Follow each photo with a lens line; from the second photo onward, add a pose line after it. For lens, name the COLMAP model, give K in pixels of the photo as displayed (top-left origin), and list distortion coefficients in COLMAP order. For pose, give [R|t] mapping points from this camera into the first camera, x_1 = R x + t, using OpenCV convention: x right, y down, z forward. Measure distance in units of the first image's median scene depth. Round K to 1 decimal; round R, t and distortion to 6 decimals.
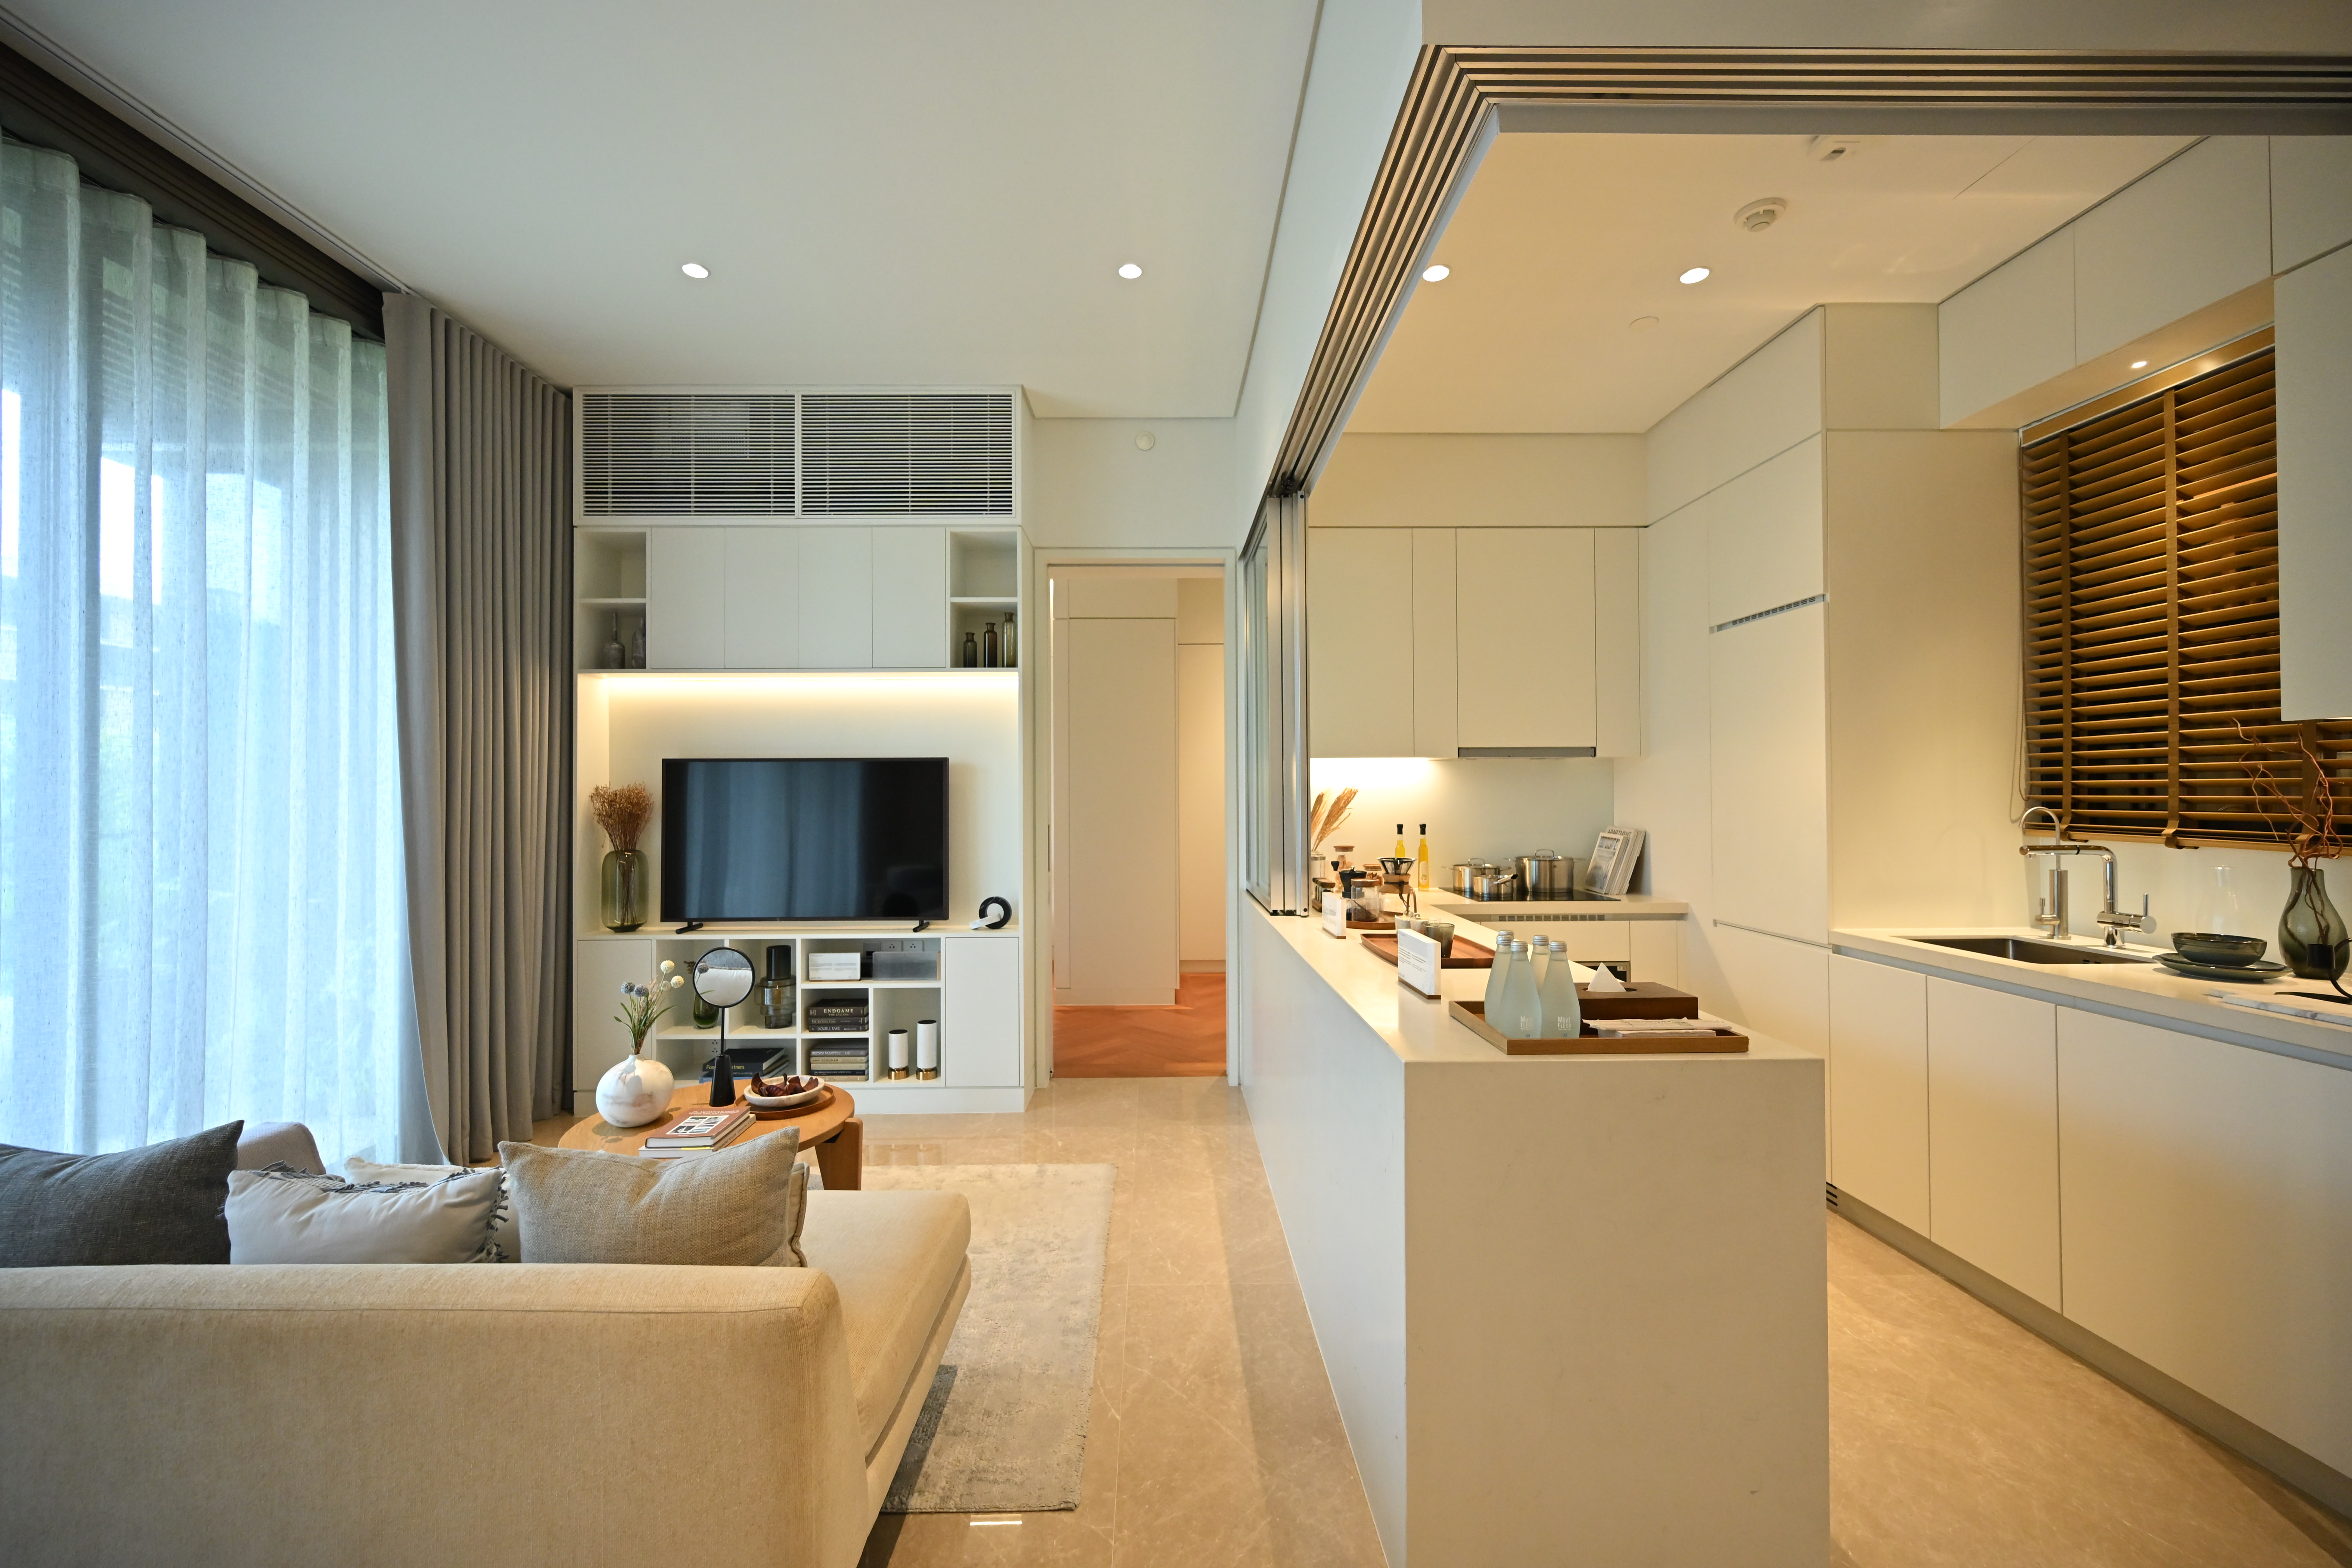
lens RADIAL K [[918.6, 0, 1177.8], [0, 918.6, 793.2], [0, 0, 1]] dist [-0.000481, 0.000072]
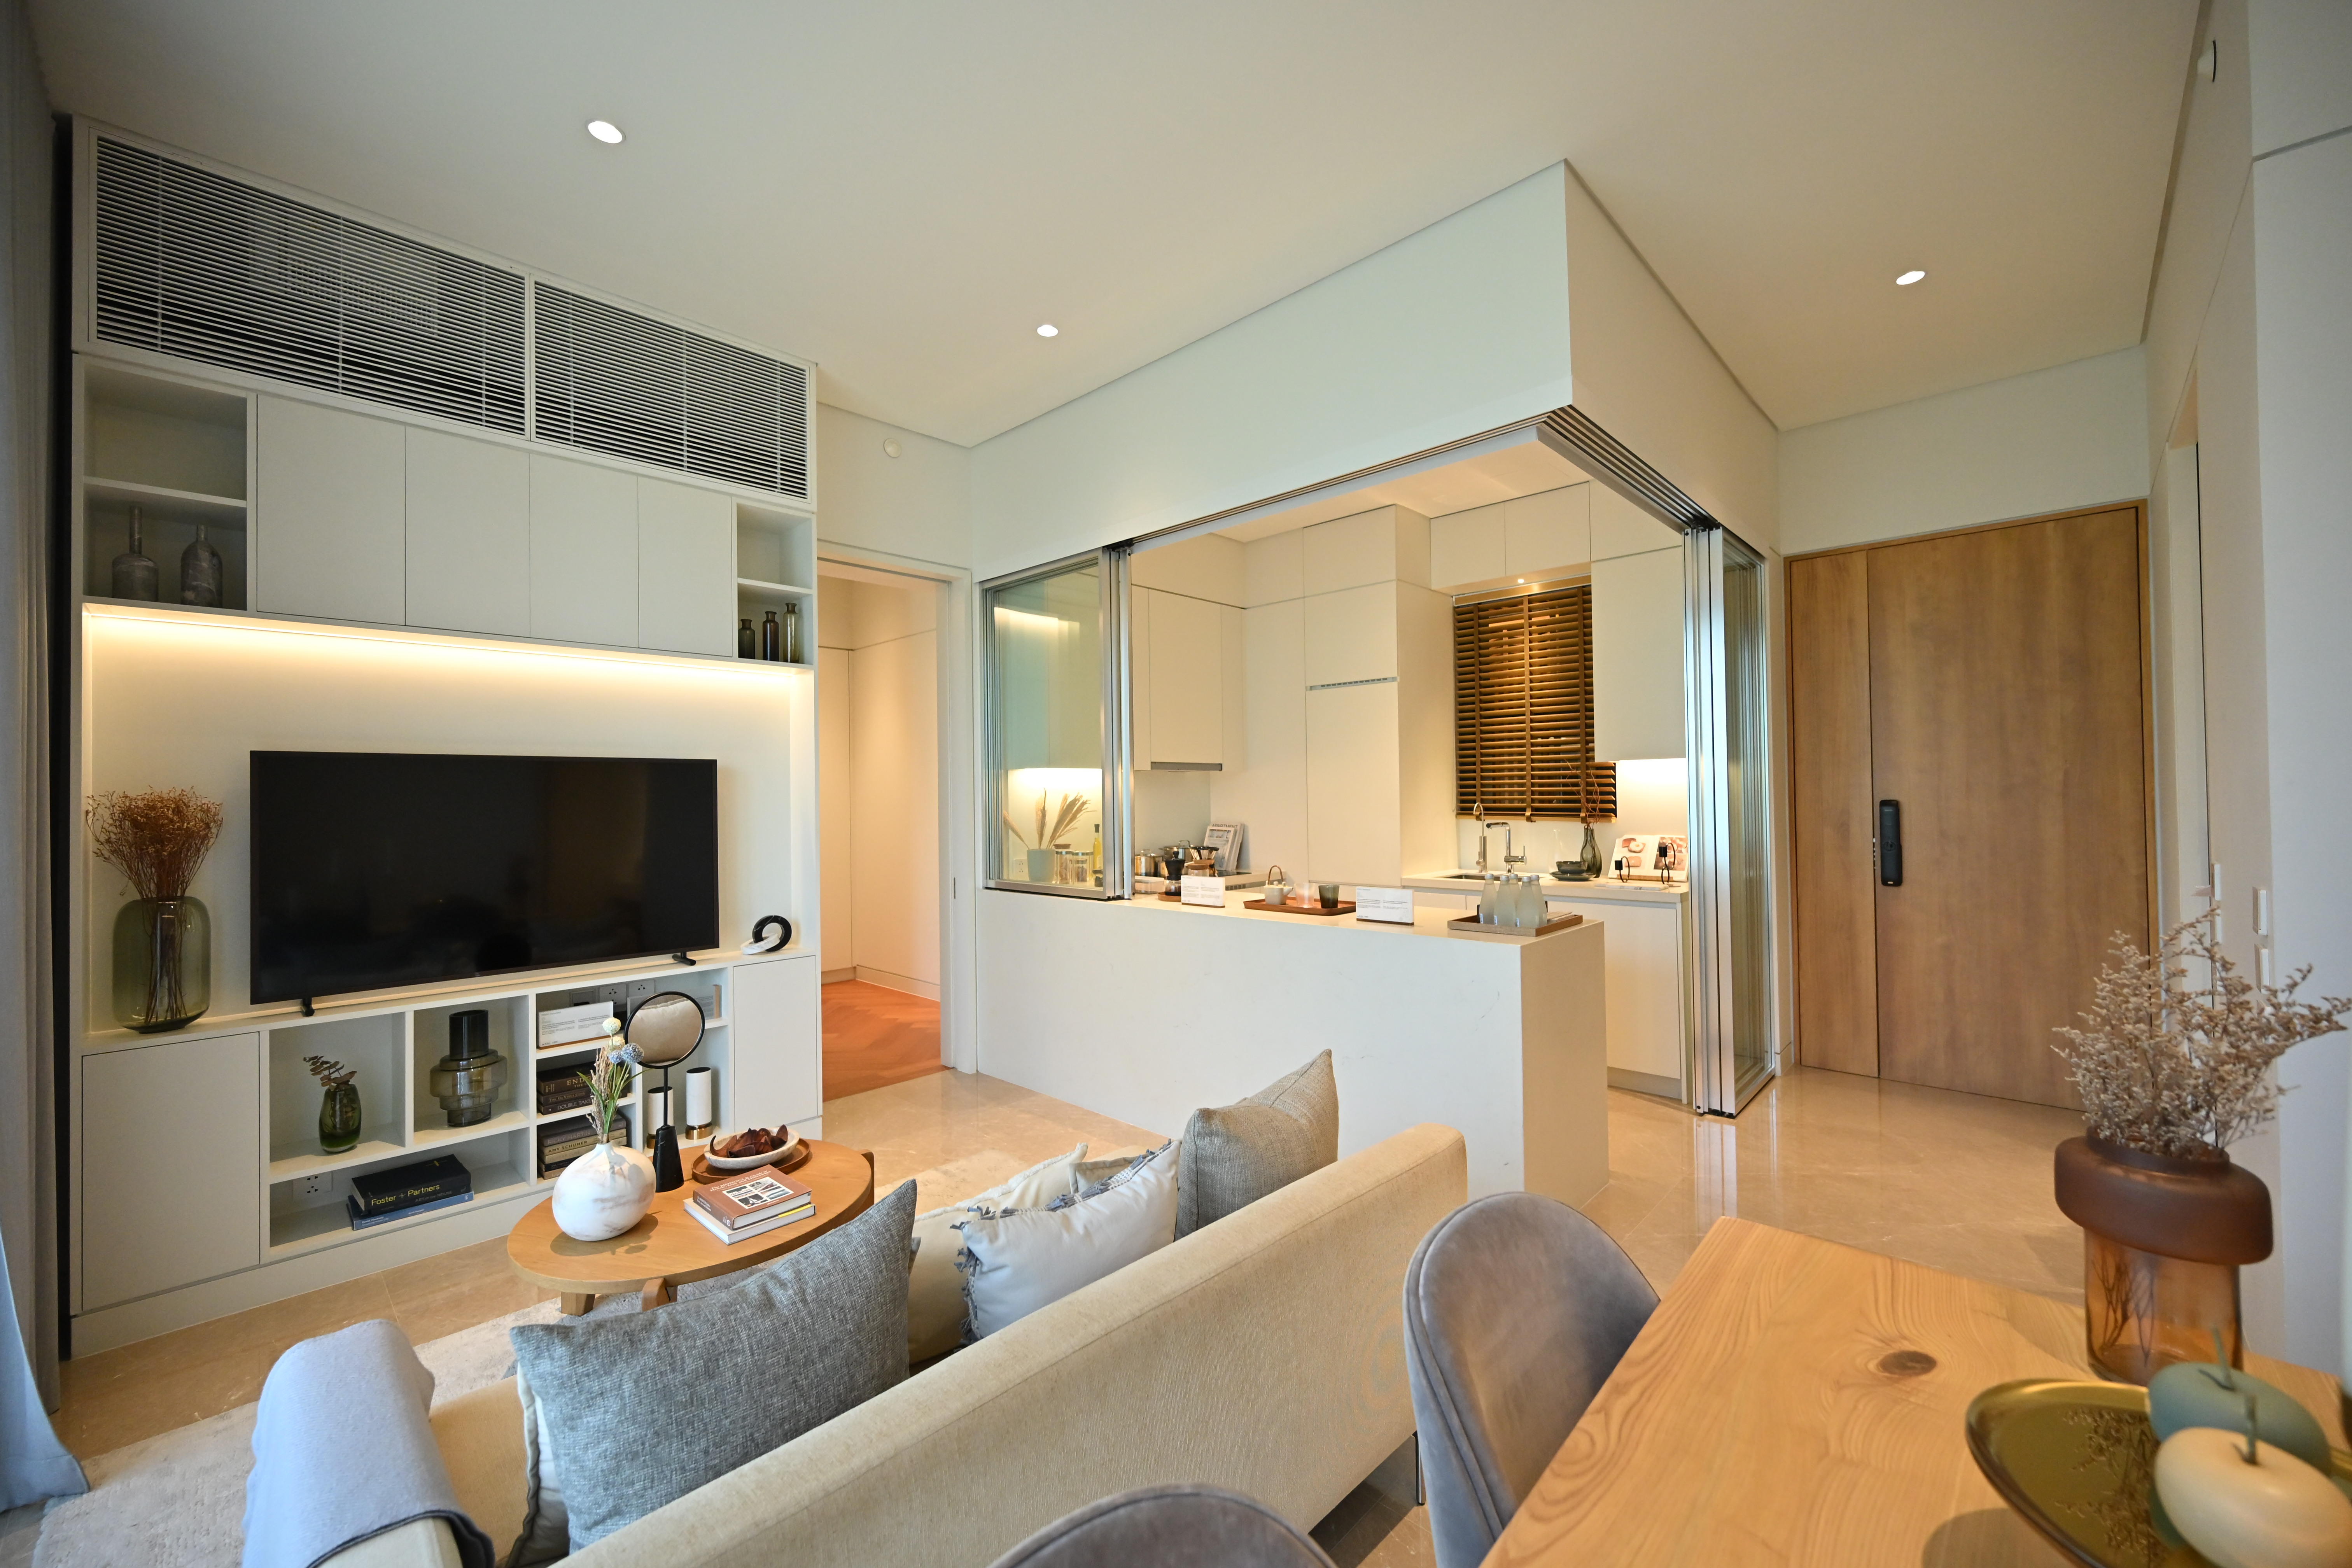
lens RADIAL K [[918.6, 0, 1177.8], [0, 918.6, 793.2], [0, 0, 1]] dist [-0.000481, 0.000072]
pose [[0.699948, -0.001409, 0.714192, -0.577008], [0.007608, 0.999956, -0.005483, 0.000676], [-0.714153, 0.009271, 0.699928, 0.086931]]
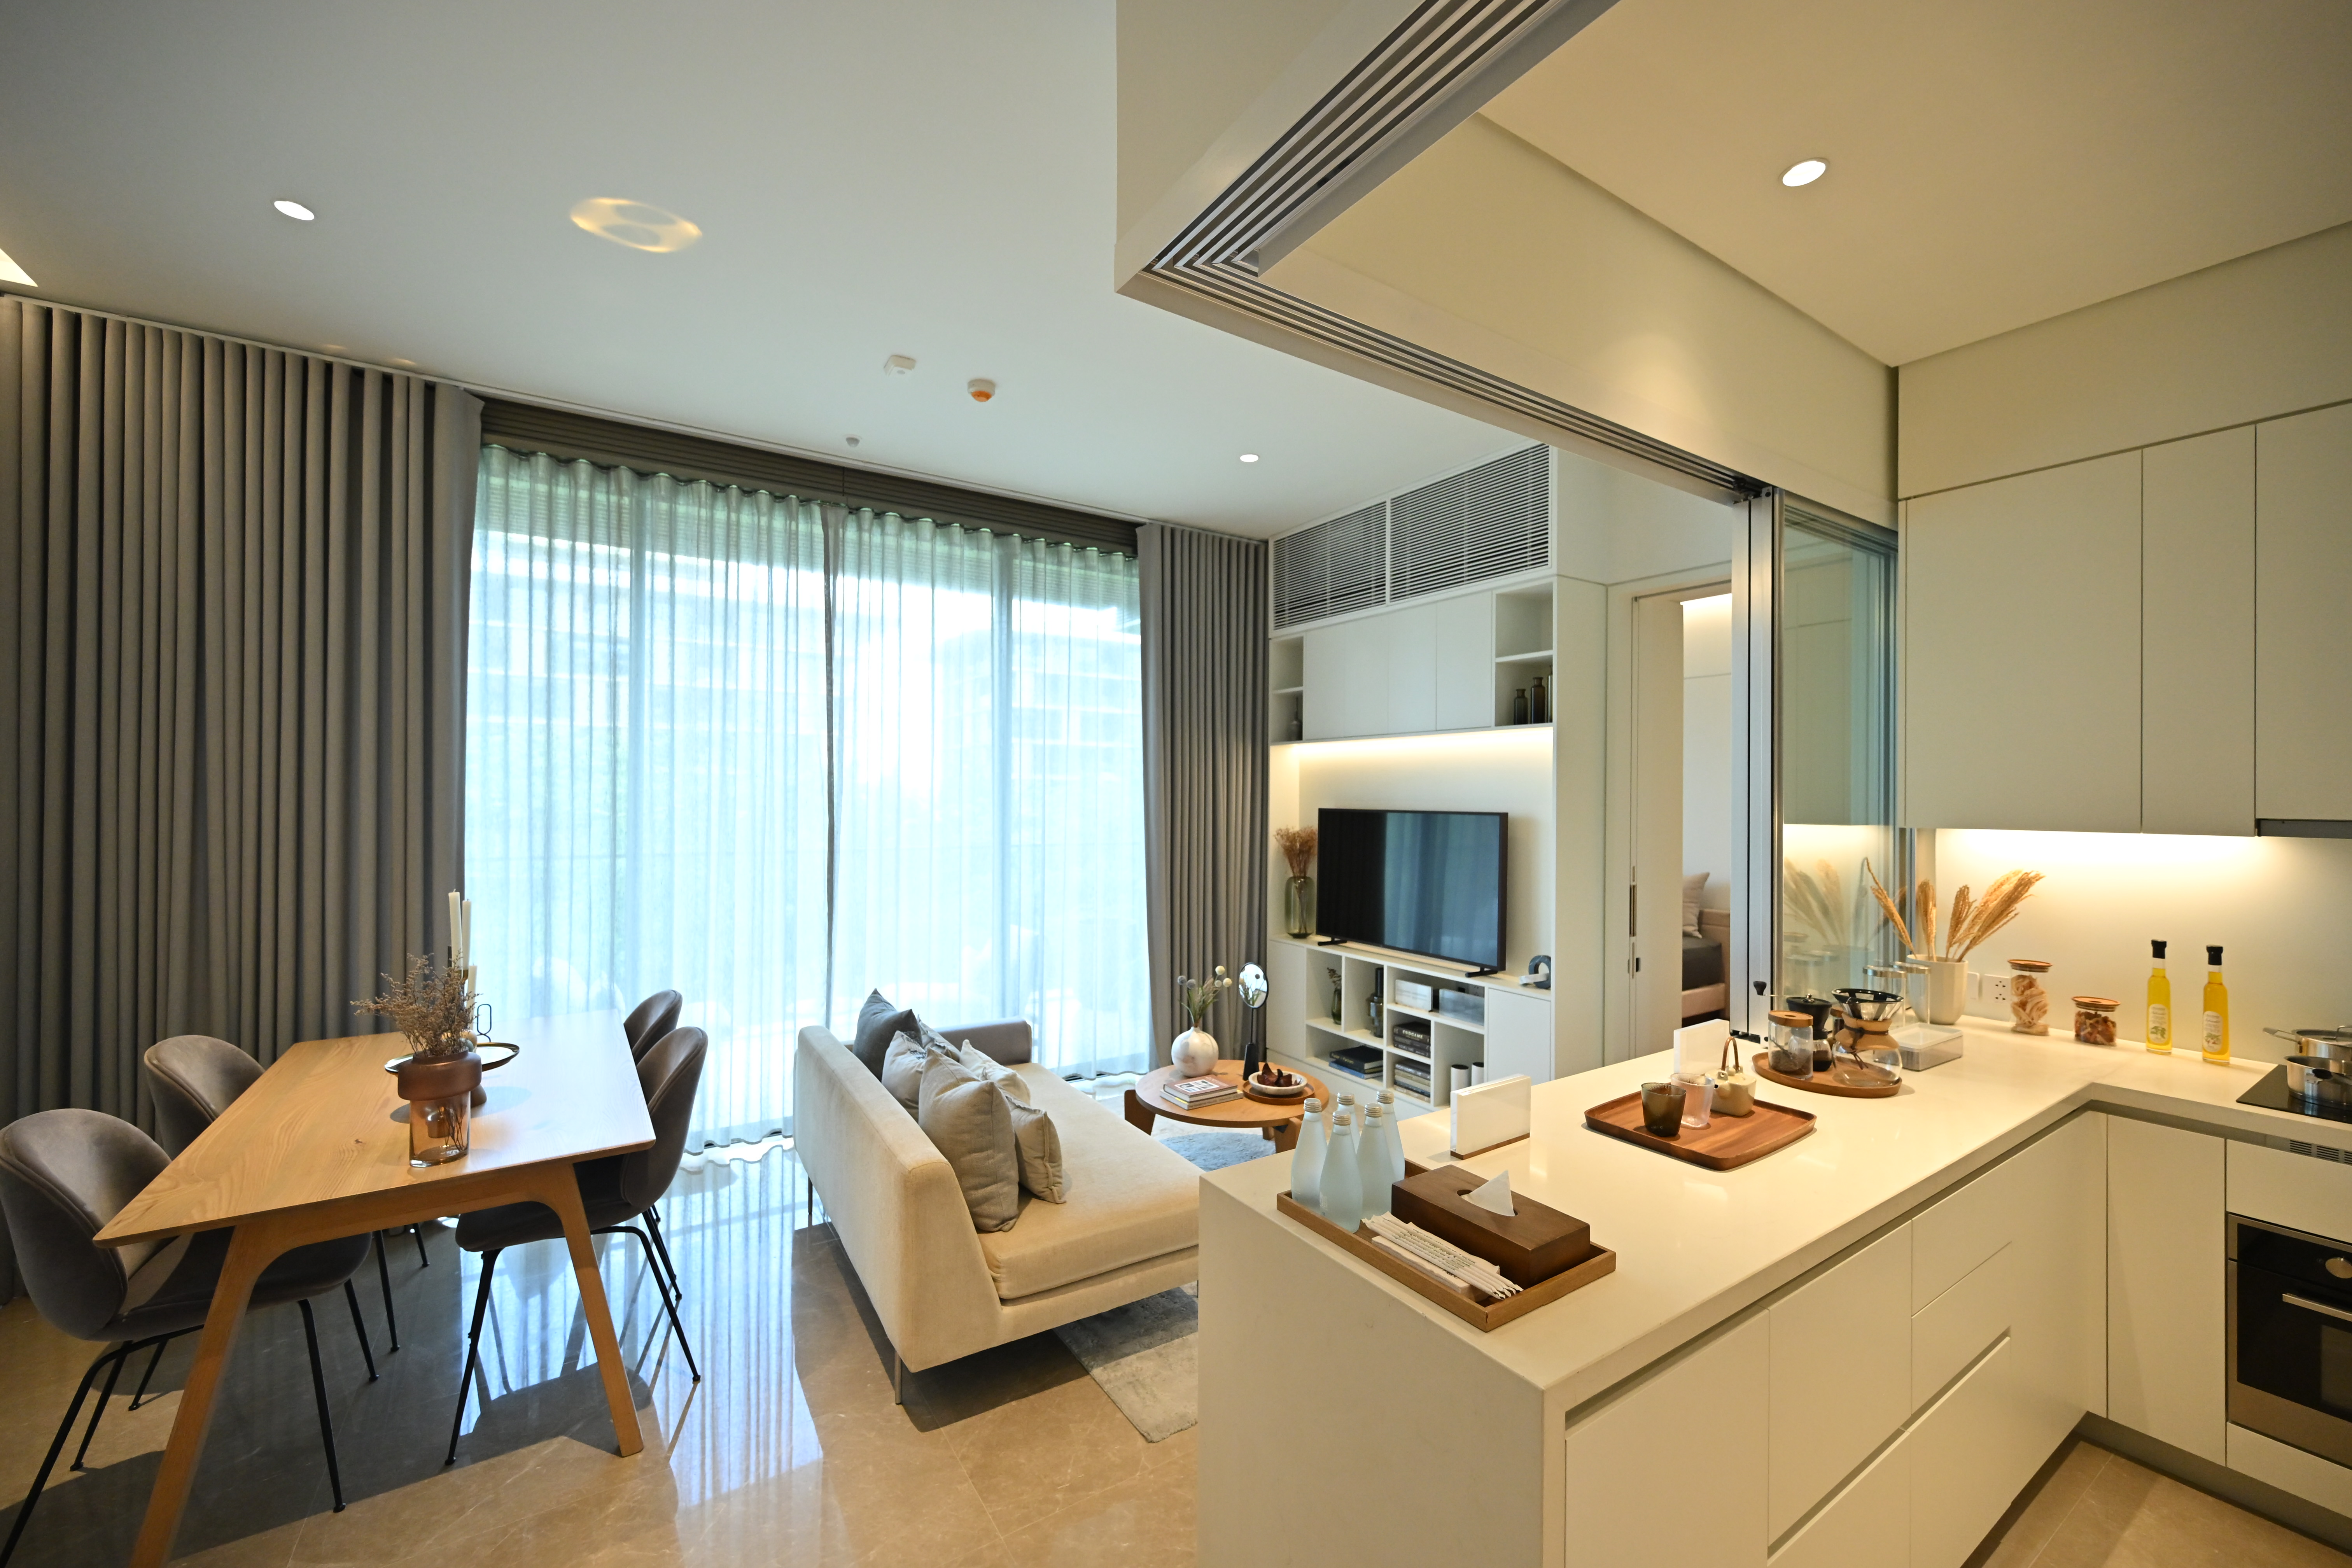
lens RADIAL K [[919.3, 0, 1182.0], [0, 919.3, 797.6], [0, 0, 1]] dist [0.002789, 0.000258]
pose [[0.531851, 0.011555, -0.846759, 0.436973], [-0.007749, 0.999931, 0.008779, -0.063272], [0.846802, 0.001892, 0.531904, 0.155756]]
